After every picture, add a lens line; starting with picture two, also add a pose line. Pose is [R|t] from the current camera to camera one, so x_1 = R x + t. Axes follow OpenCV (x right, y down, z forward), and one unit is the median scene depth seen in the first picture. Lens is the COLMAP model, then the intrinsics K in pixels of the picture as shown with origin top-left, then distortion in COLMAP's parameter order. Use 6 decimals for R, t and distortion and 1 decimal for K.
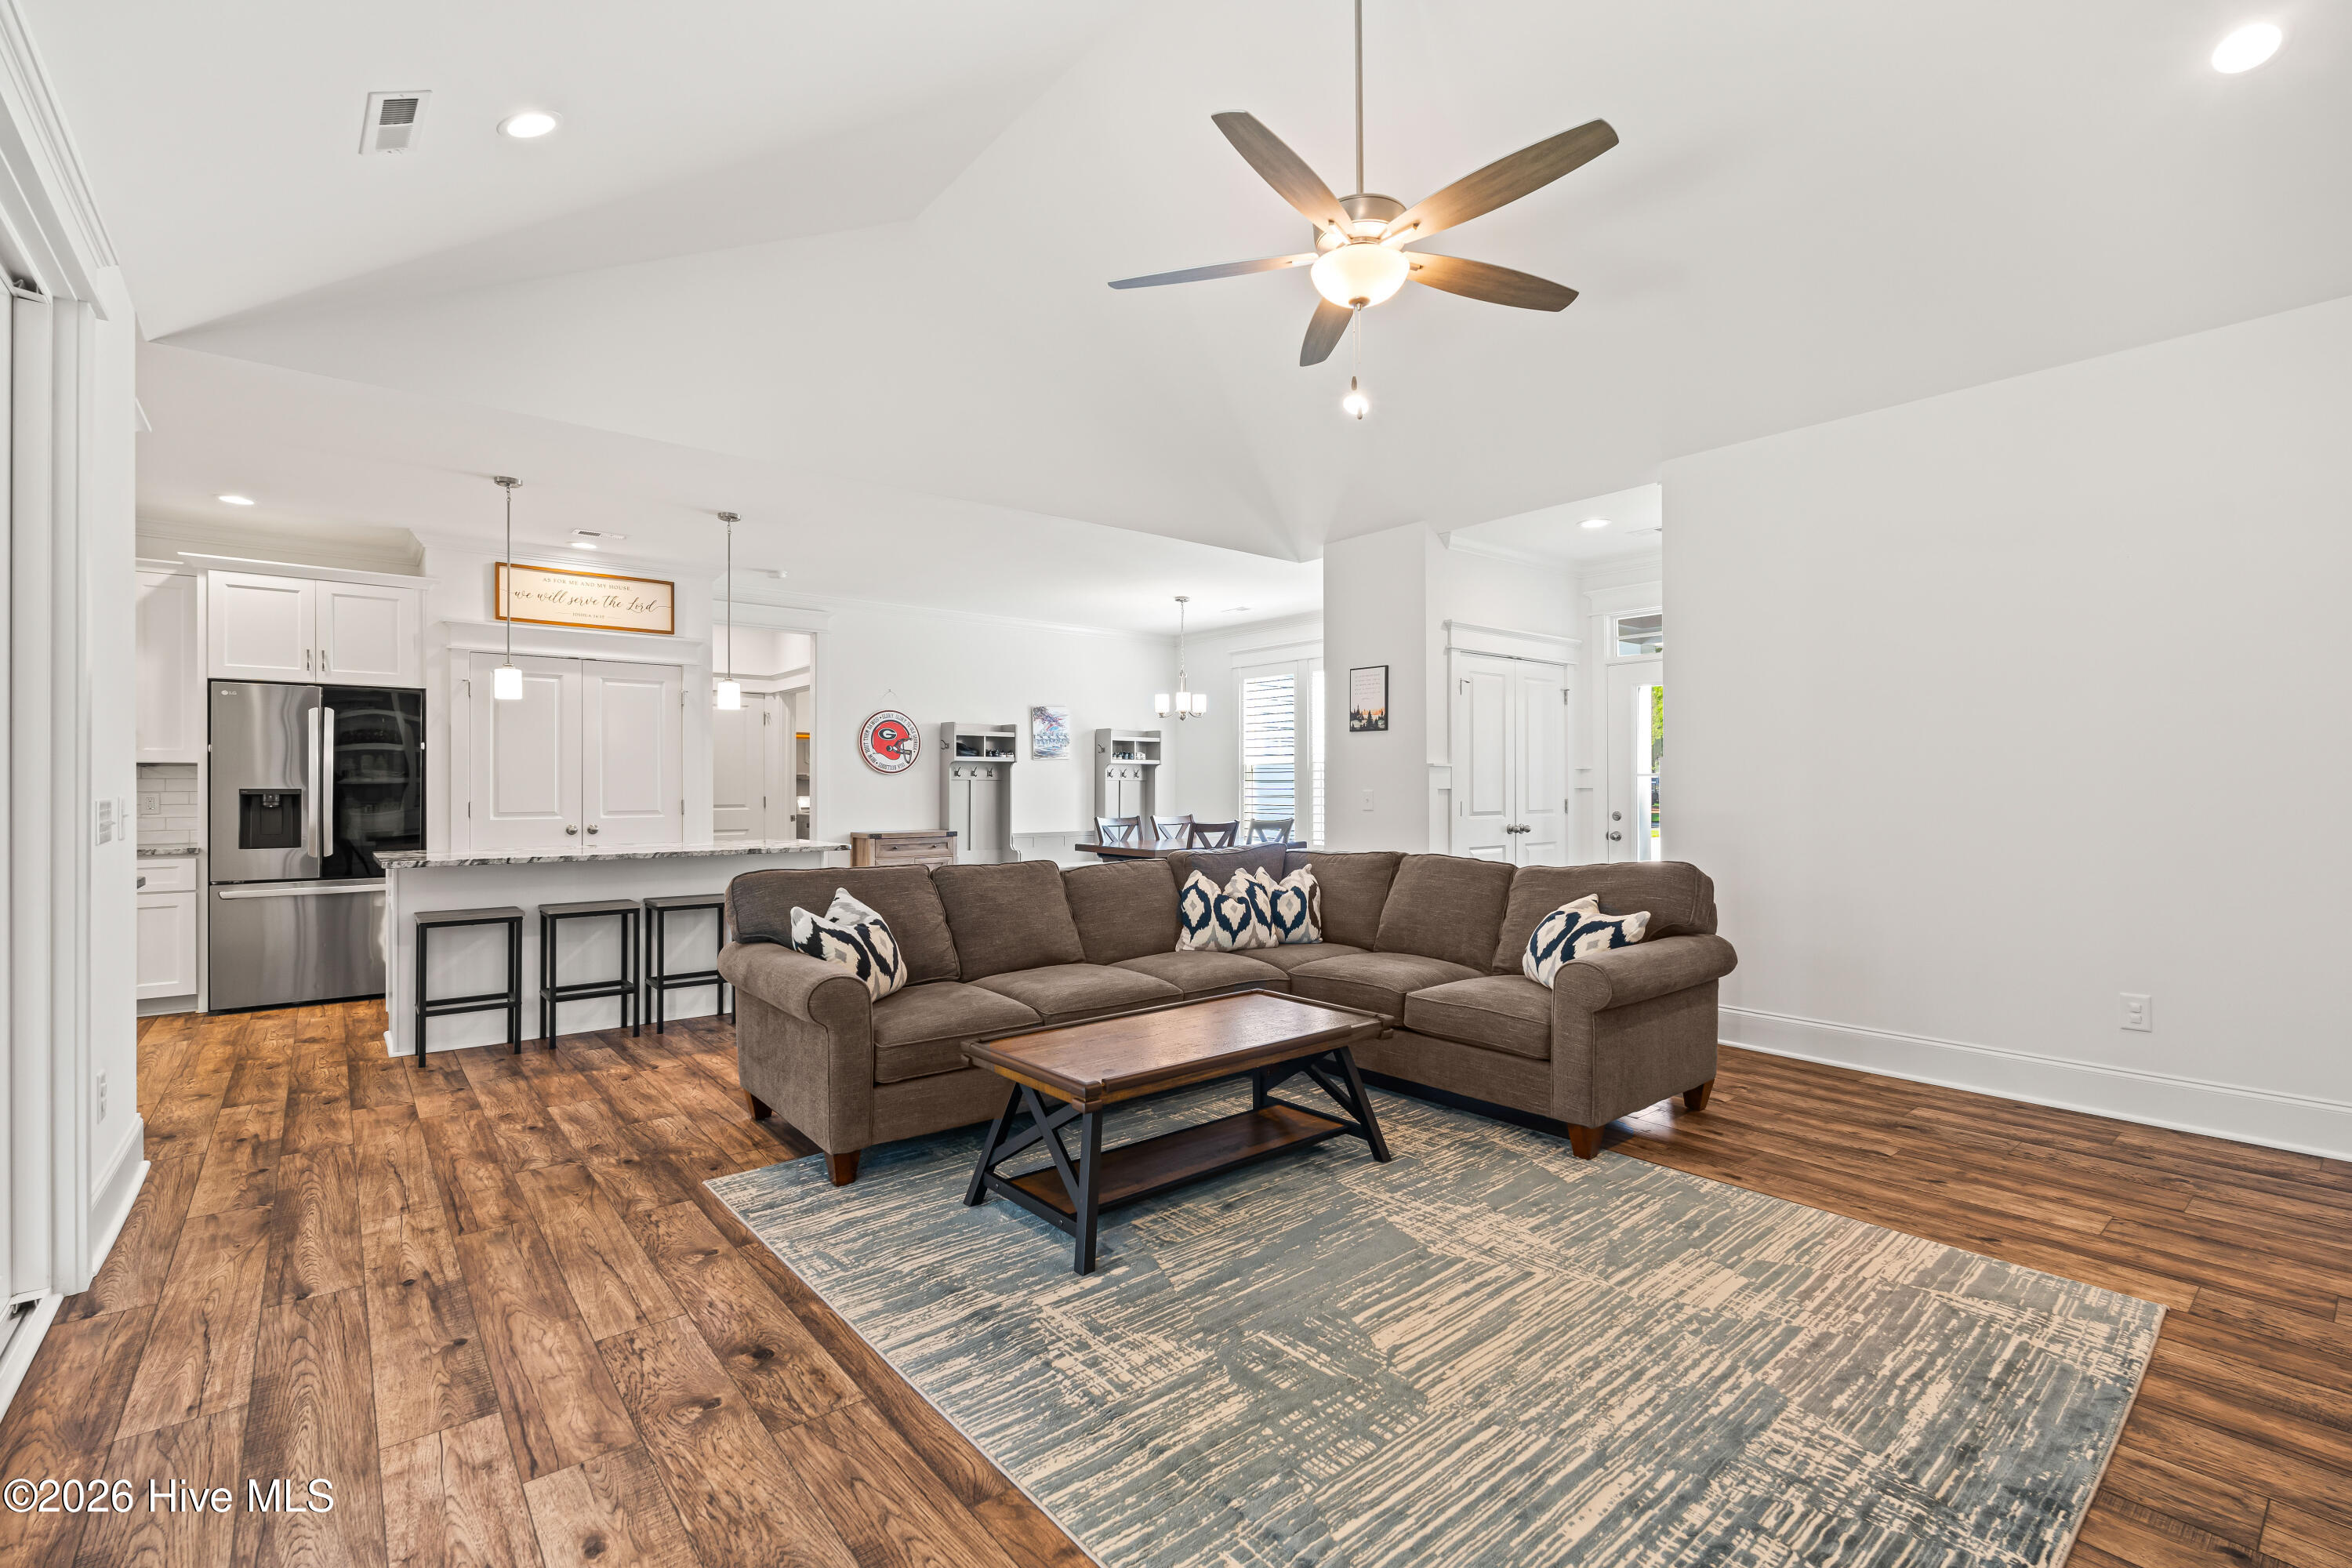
lens RADIAL K [[1044.7, 0, 1154.0], [0, 1044.7, 784.3], [0, 0, 1]] dist [-0.002866, -0.000903]
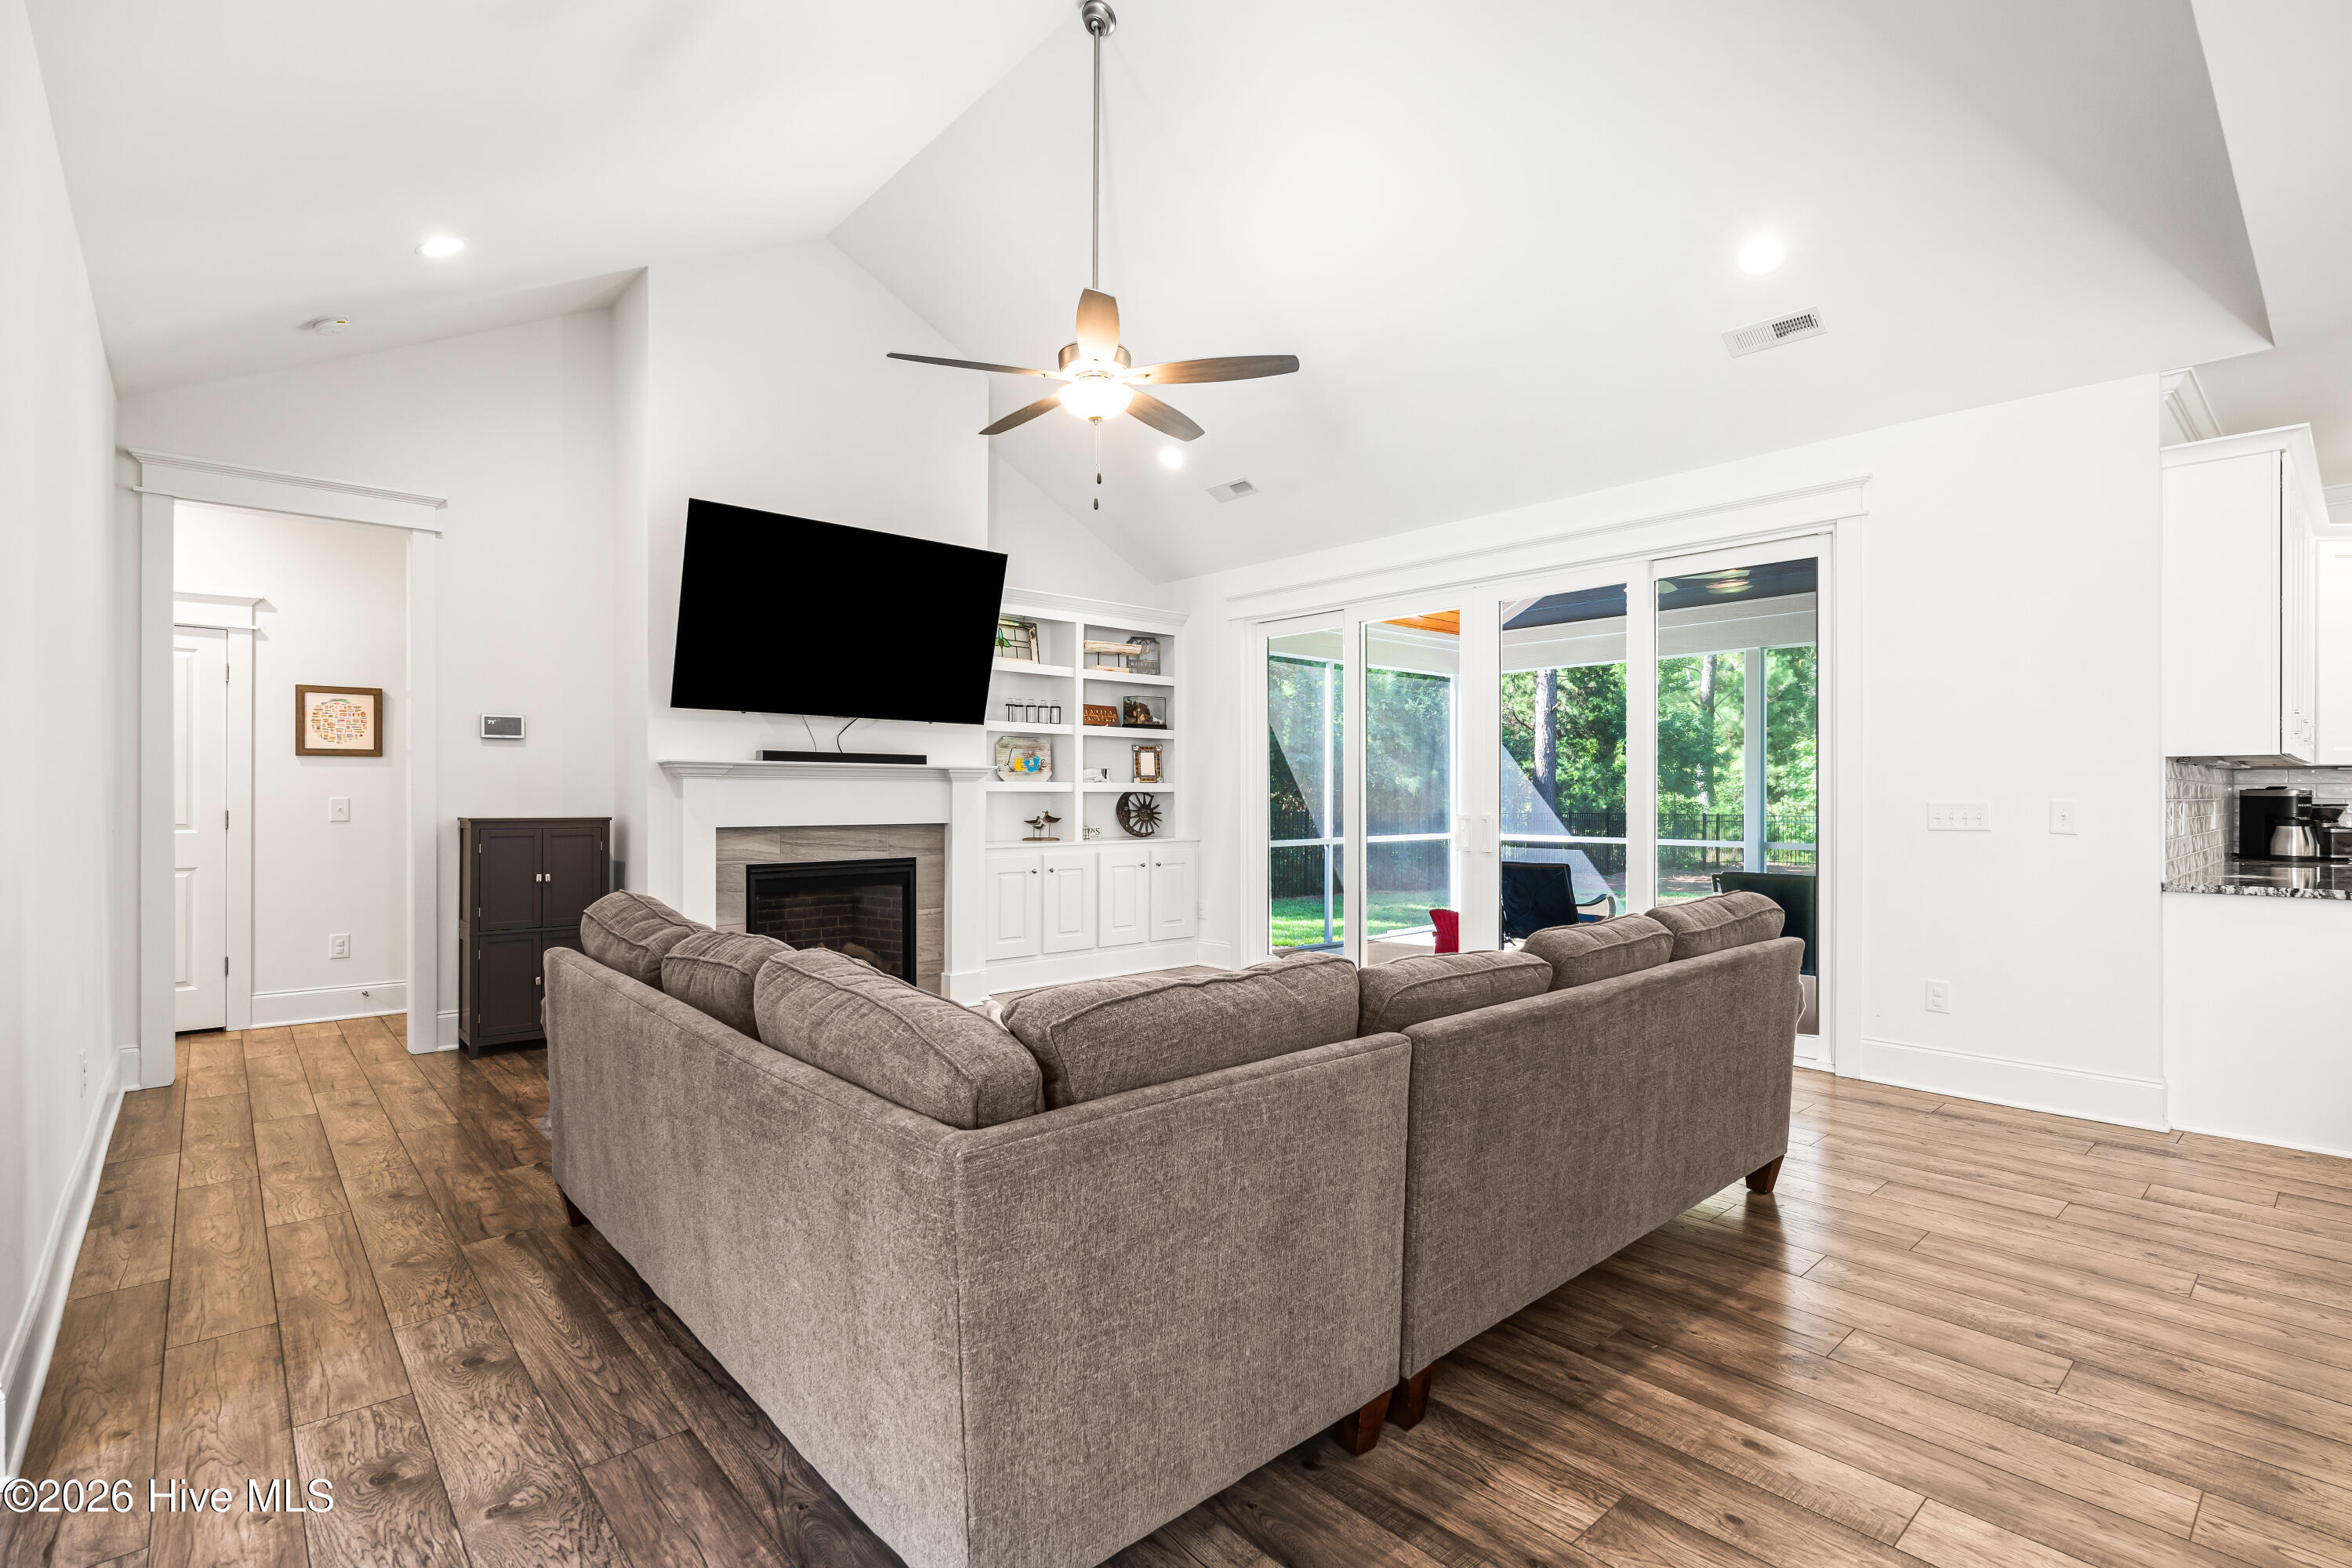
lens RADIAL K [[1093.0, 0, 1196.7], [0, 1093.0, 790.3], [0, 0, 1]] dist [-0.005353, 0.000010]
pose [[-0.997101, 0.001236, -0.076074, 0.152425], [0.001494, 0.999993, -0.003344, 0.003013], [0.076070, -0.003448, -0.997097, 2.059512]]
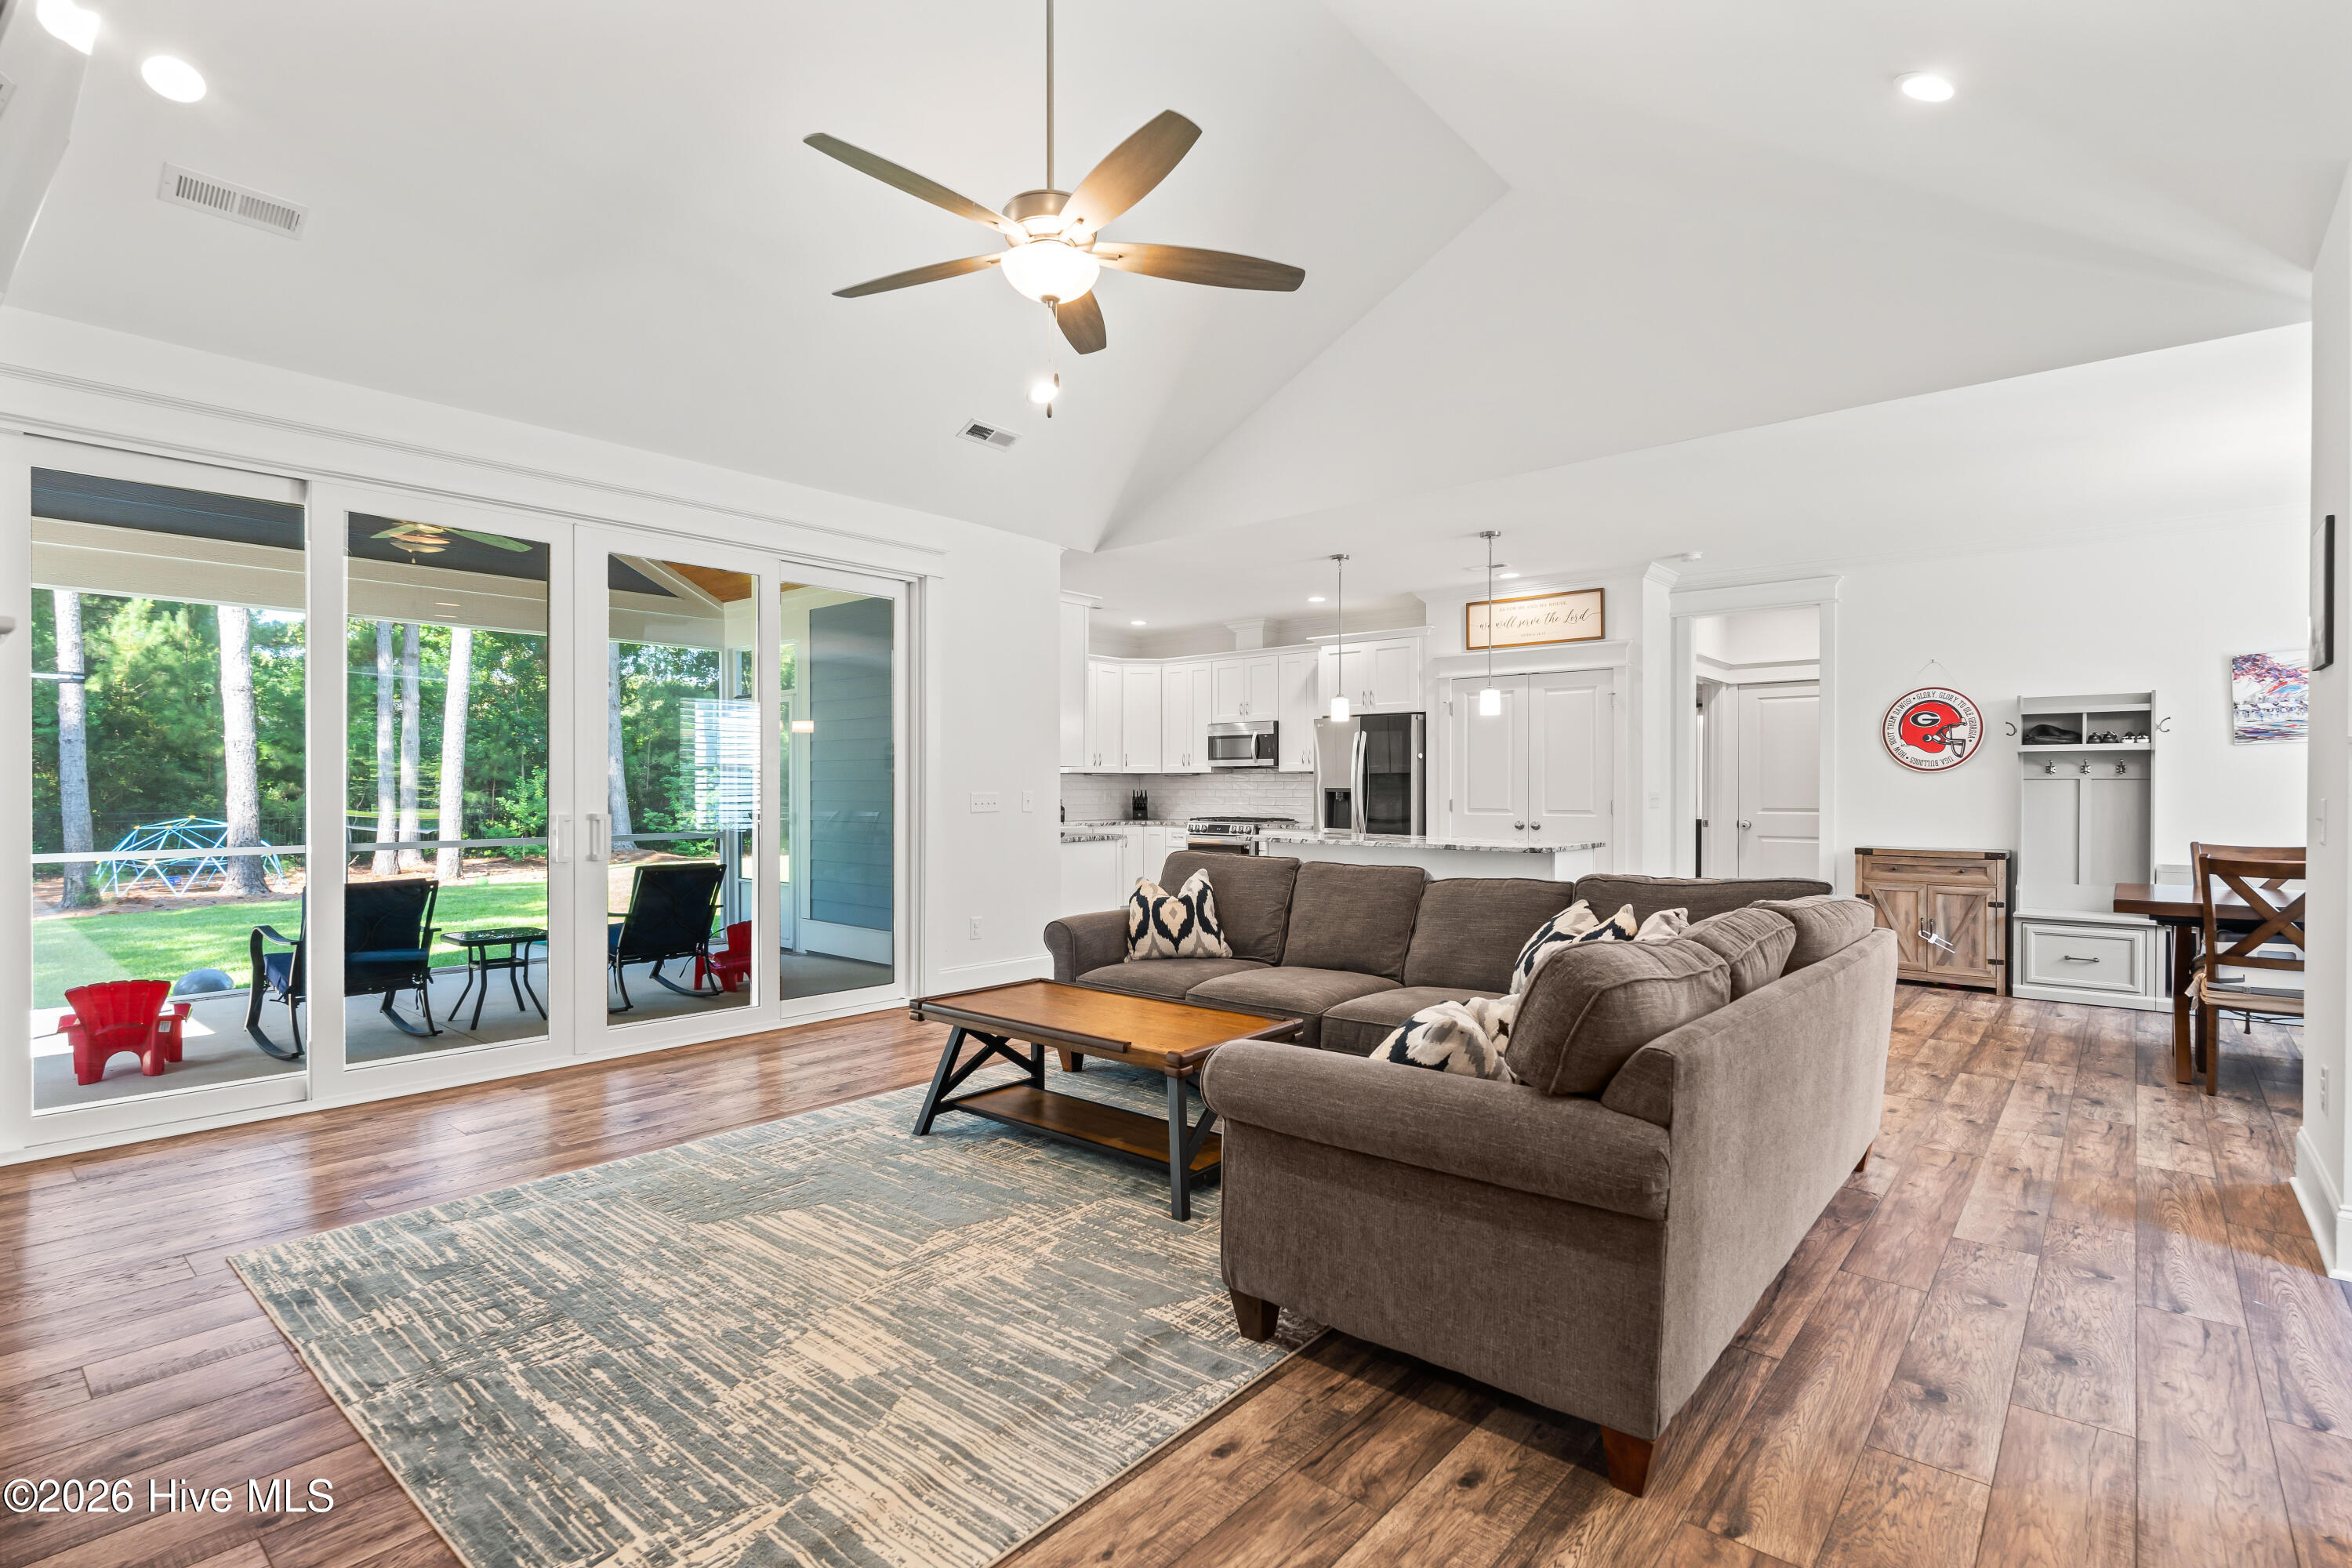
lens RADIAL K [[1093.0, 0, 1170.9], [0, 1093.0, 795.2], [0, 0, 1]] dist [-0.005353, 0.000010]
pose [[0.184520, 0.009996, -0.982778, 1.081384], [-0.000327, 0.999949, 0.010110, -0.001453], [0.982829, -0.001545, 0.184514, 0.802927]]
